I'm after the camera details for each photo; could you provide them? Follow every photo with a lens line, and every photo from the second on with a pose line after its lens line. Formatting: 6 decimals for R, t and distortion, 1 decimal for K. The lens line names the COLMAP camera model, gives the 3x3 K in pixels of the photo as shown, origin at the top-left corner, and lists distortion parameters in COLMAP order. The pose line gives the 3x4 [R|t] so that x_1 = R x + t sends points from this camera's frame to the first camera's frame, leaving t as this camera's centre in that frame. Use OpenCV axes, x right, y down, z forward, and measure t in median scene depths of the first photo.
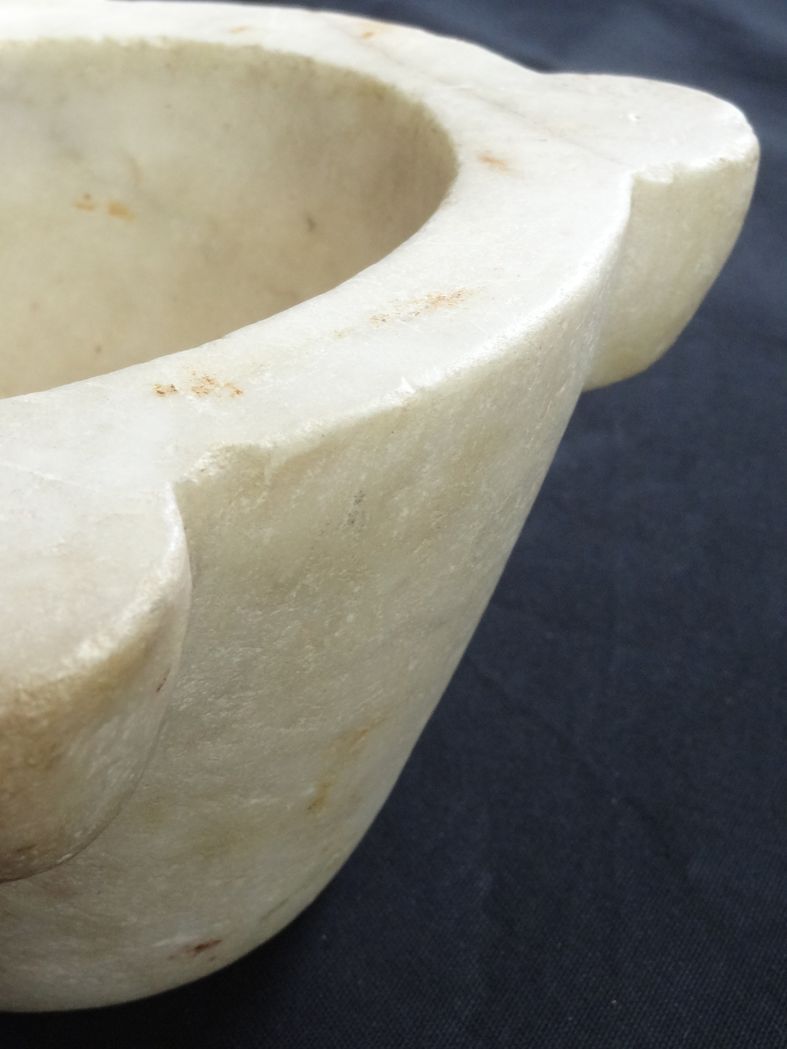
lens RADIAL K [[1768.0, 0, 397.8], [0, 1768.0, 479.3], [0, 0, 1]] dist [-0.067990, 0.000000]
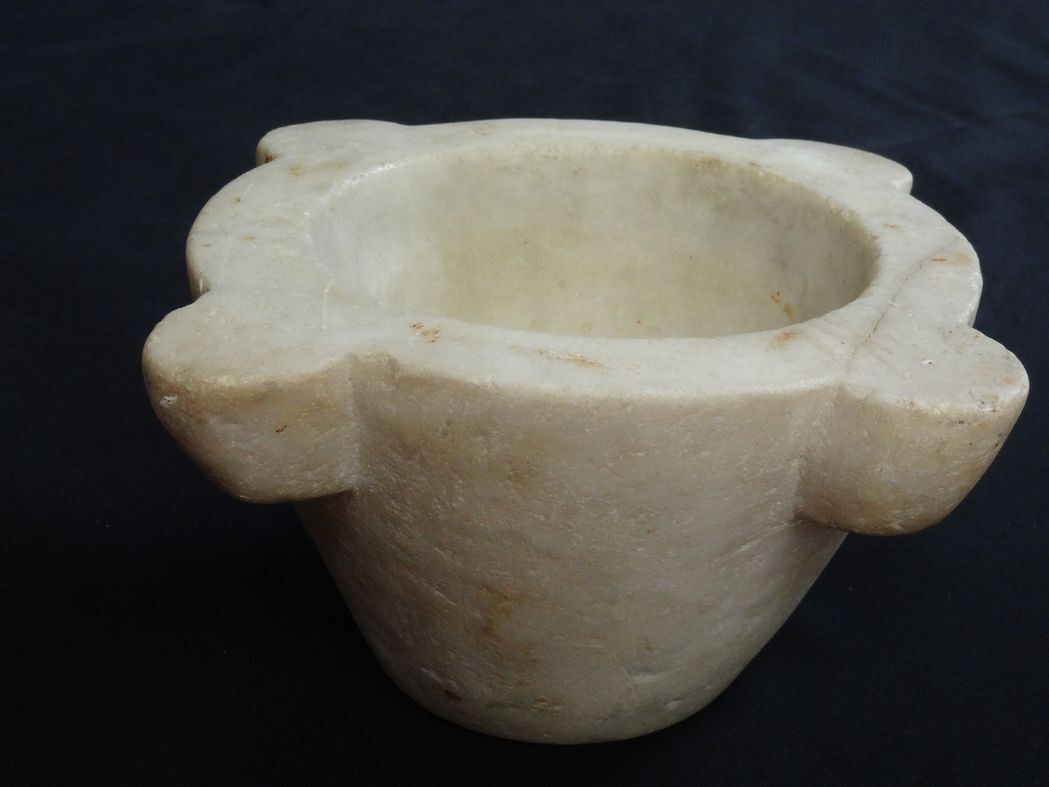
lens RADIAL K [[1768.0, 0, 524.3], [0, 1768.0, 394.9], [0, 0, 1]] dist [-0.067990, 0.000000]
pose [[0.541396, 0.414528, -0.731476, 1.235506], [-0.488576, 0.863151, 0.127533, -0.261666], [0.684240, 0.288336, 0.669835, -0.146137]]
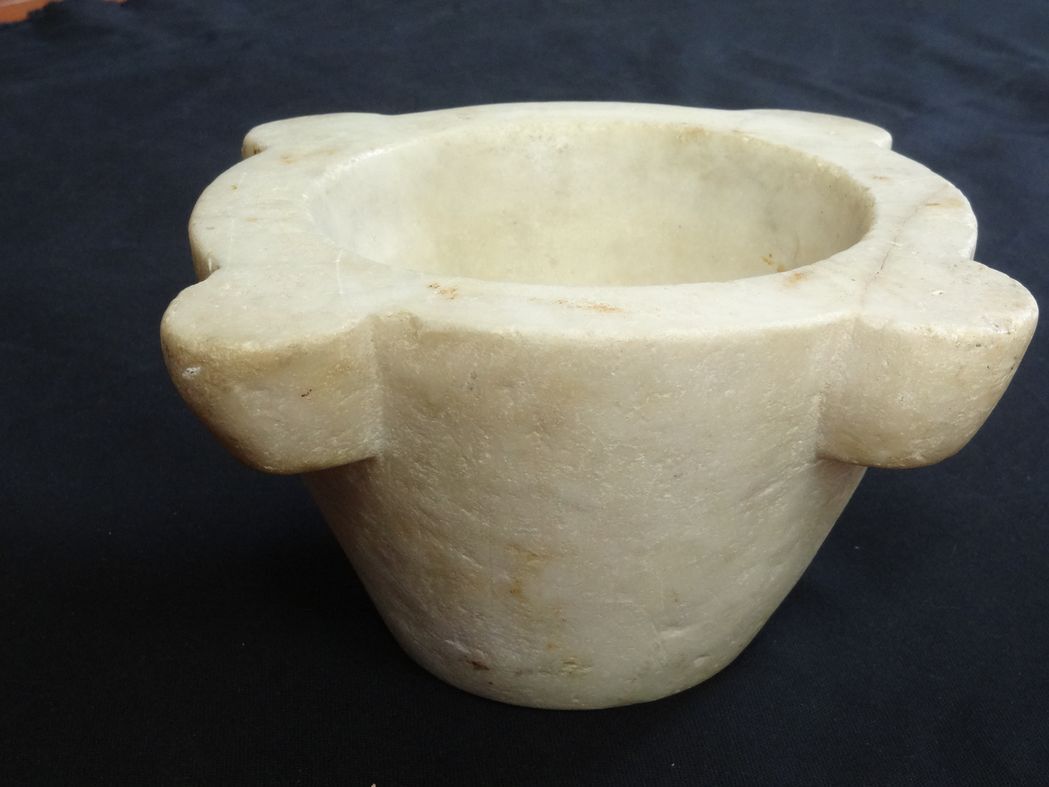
lens RADIAL K [[1768.0, 0, 527.7], [0, 1768.0, 387.5], [0, 0, 1]] dist [-0.067990, 0.000000]
pose [[0.592657, 0.356122, -0.722450, 1.232353], [-0.440064, 0.894406, 0.079883, -0.137645], [0.674612, 0.270581, 0.686793, -0.184104]]
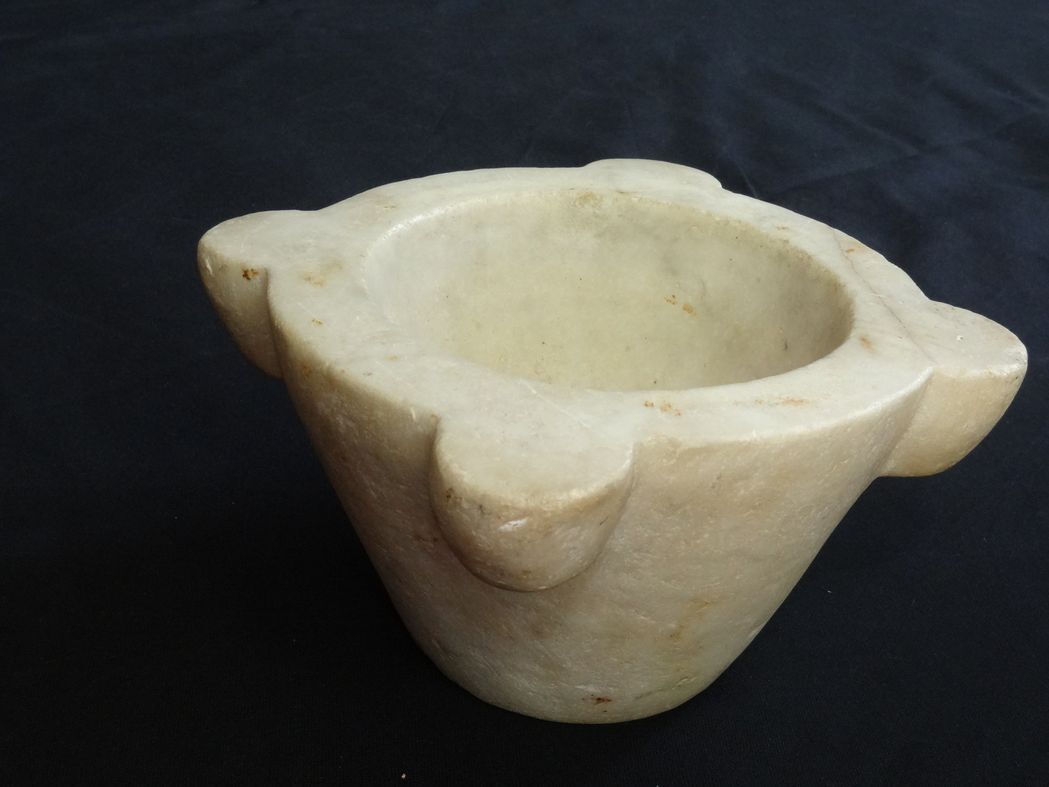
lens RADIAL K [[1768.0, 0, 526.1], [0, 1768.0, 393.8], [0, 0, 1]] dist [-0.067990, 0.000000]
pose [[0.918706, 0.272067, -0.286284, 0.329072], [-0.294071, 0.955105, -0.036021, 0.056641], [0.263631, 0.117281, 0.957468, -1.066573]]
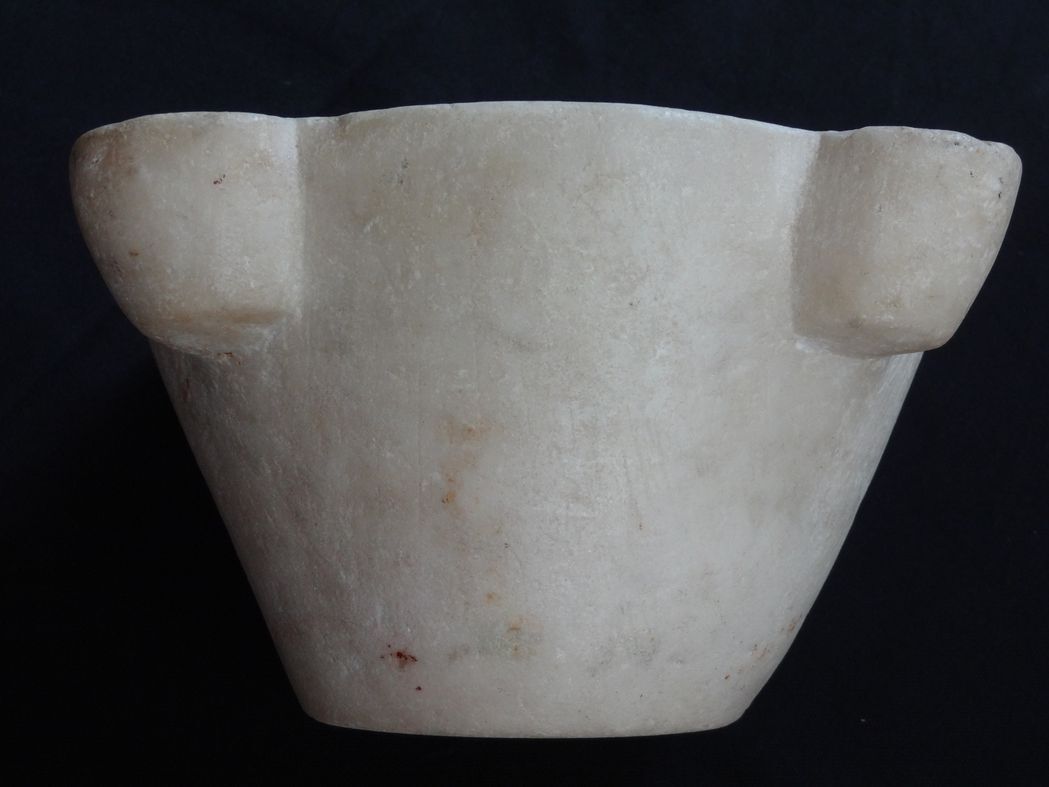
lens RADIAL K [[1768.0, 0, 527.3], [0, 1768.0, 395.8], [0, 0, 1]] dist [-0.067990, 0.000000]
pose [[0.587155, -0.062732, -0.807040, 1.266293], [-0.450320, 0.803161, -0.390057, 0.721193], [0.672653, 0.592450, 0.443330, 0.447827]]
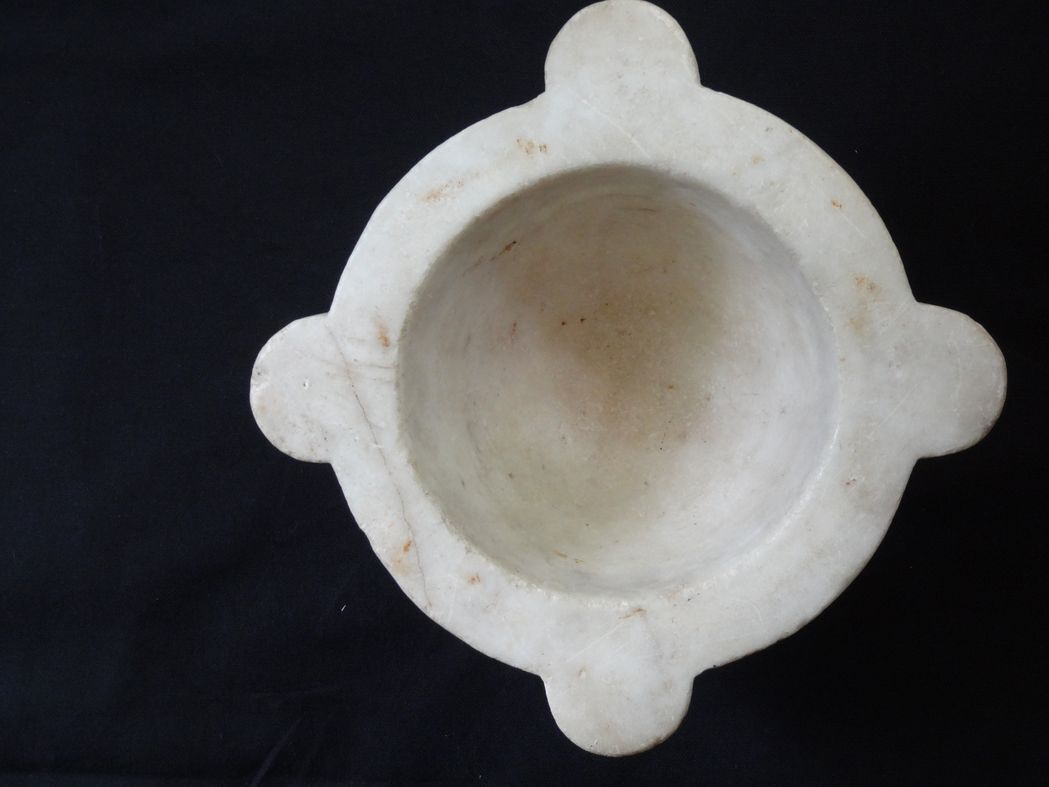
lens RADIAL K [[1768.0, 0, 527.4], [0, 1768.0, 395.9], [0, 0, 1]] dist [-0.067990, 0.000000]
pose [[-0.971845, -0.183307, 0.148037, -0.550738], [0.225504, -0.541510, 0.809885, -2.354495], [-0.068294, 0.820466, 0.567601, -0.247085]]
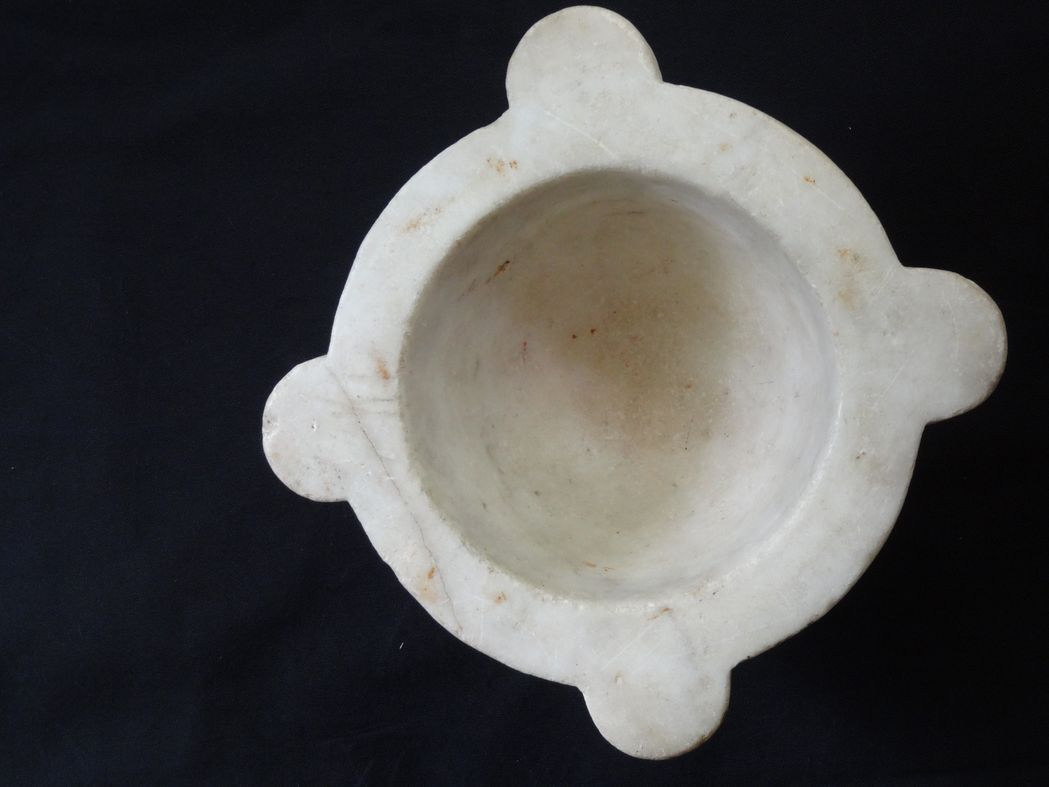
lens RADIAL K [[1768.0, 0, 521.0], [0, 1768.0, 389.9], [0, 0, 1]] dist [-0.067990, 0.000000]
pose [[-0.971631, -0.057149, 0.229494, -0.753520], [0.222771, -0.546992, 0.806953, -2.343279], [0.079414, 0.835185, 0.544205, -0.219168]]
